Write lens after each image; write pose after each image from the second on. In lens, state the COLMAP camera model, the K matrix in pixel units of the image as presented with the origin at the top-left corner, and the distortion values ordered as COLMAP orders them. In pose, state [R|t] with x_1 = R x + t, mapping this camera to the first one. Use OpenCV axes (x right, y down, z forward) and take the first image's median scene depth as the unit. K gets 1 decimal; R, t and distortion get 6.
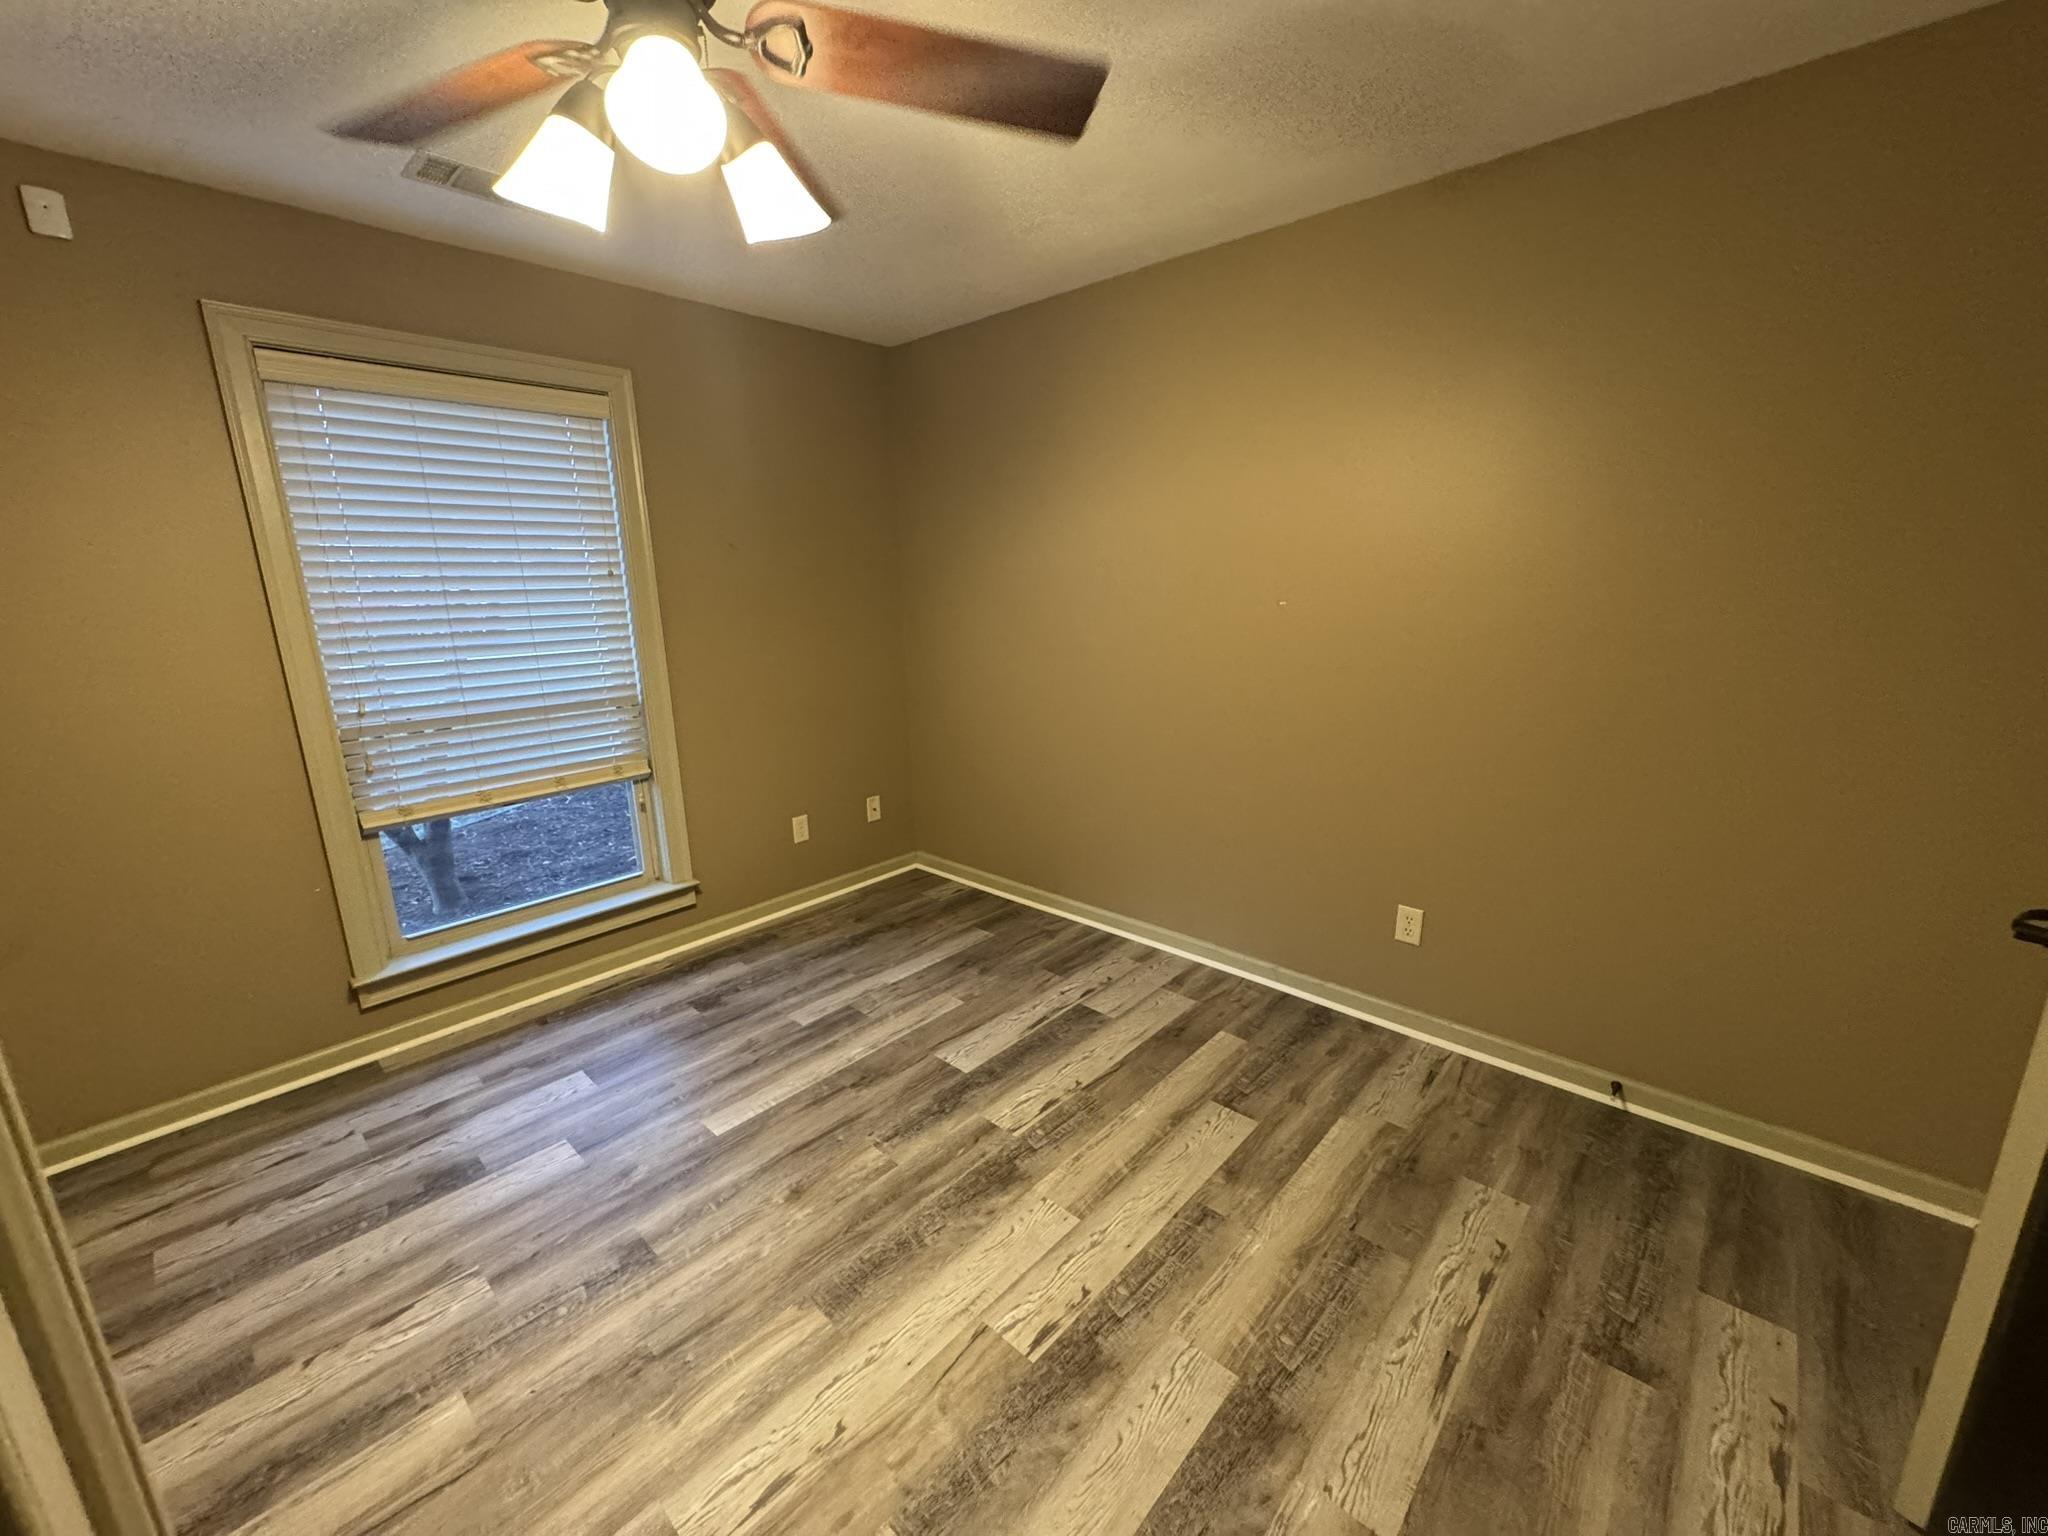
lens RADIAL K [[811.8, 0, 1024.0], [0, 811.8, 768.0], [0, 0, 1]] dist [0.000038, 0.000110]
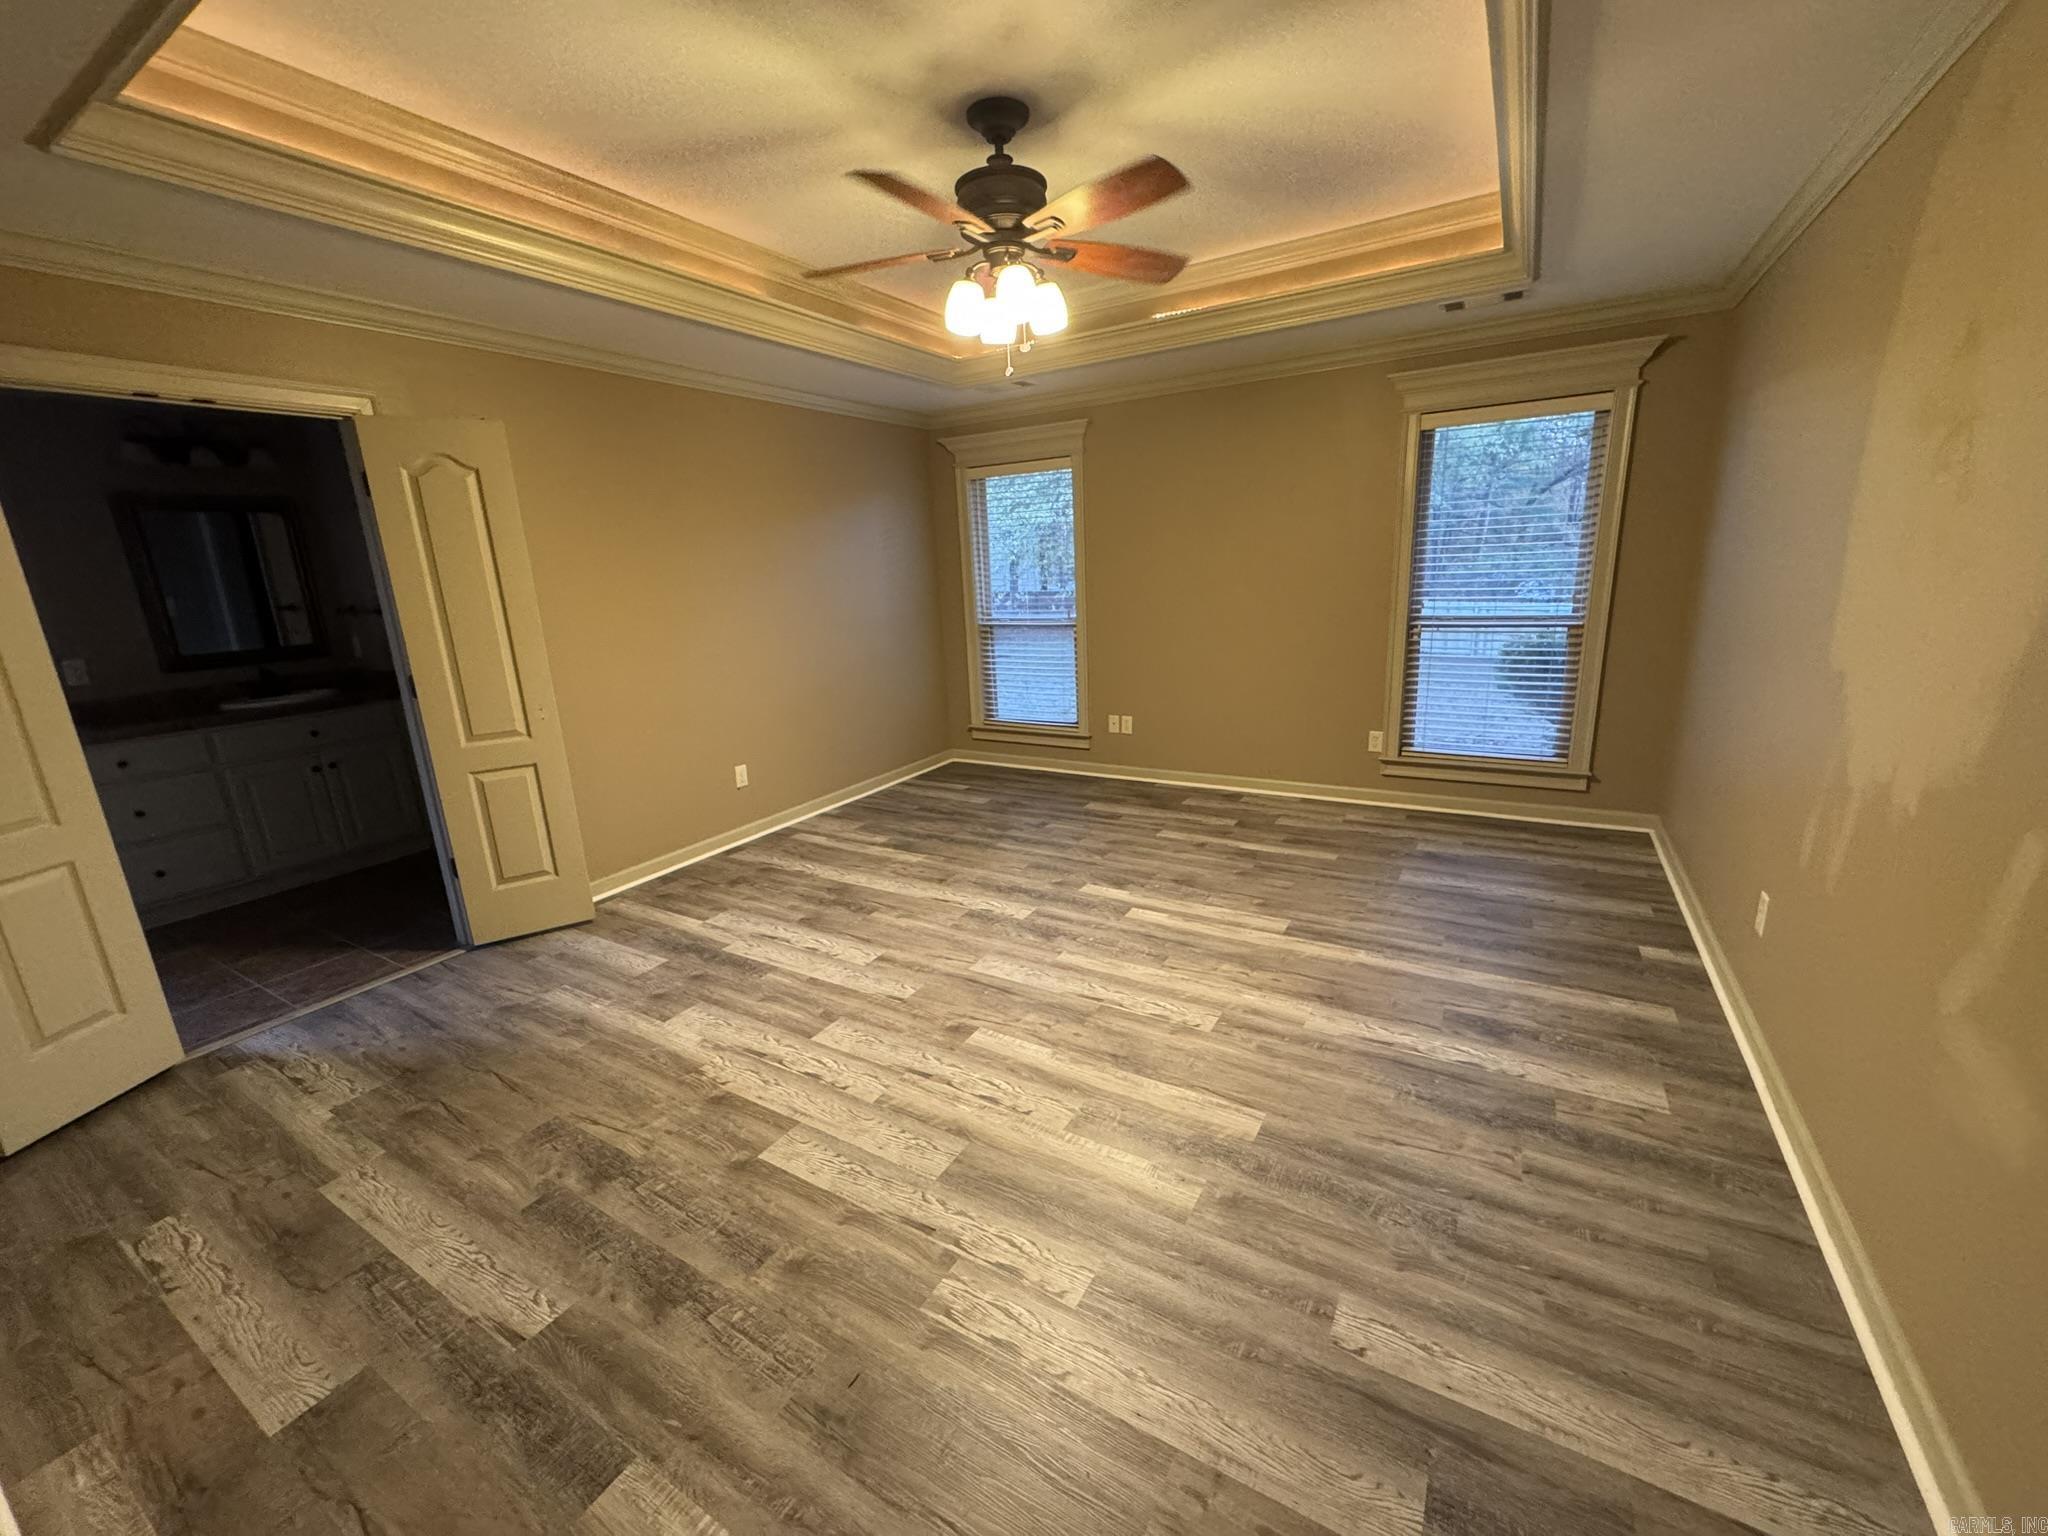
lens RADIAL K [[811.8, 0, 1024.0], [0, 811.8, 768.0], [0, 0, 1]] dist [0.000038, 0.000110]
pose [[0.199671, 0.236978, -0.950775, 1.153688], [-0.190927, 0.961125, 0.199461, -0.189663], [0.961082, 0.141702, 0.237155, 0.993239]]
